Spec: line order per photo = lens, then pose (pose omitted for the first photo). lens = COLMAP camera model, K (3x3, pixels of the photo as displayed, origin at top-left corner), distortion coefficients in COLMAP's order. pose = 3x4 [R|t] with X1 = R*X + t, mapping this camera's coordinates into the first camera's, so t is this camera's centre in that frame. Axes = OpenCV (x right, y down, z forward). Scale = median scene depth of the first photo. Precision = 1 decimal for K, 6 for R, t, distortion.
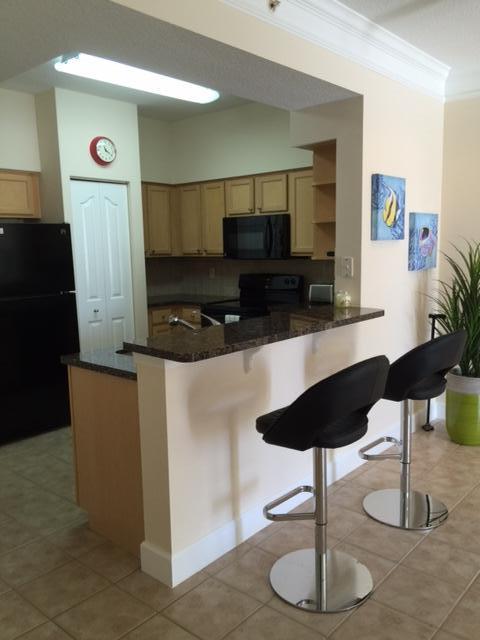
lens RADIAL K [[548.6, 0, 241.4], [0, 548.6, 320.8], [0, 0, 1]] dist [0.052005, -0.012259]
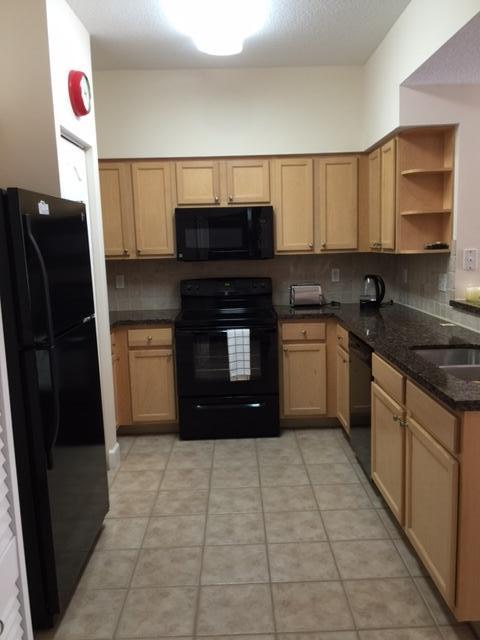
lens RADIAL K [[548.6, 0, 242.8], [0, 548.6, 320.3], [0, 0, 1]] dist [0.052005, -0.012259]
pose [[0.734425, -0.089826, 0.672719, -0.535706], [0.105356, 0.994276, 0.017743, -0.036230], [-0.670462, 0.057844, 0.739685, 0.395760]]
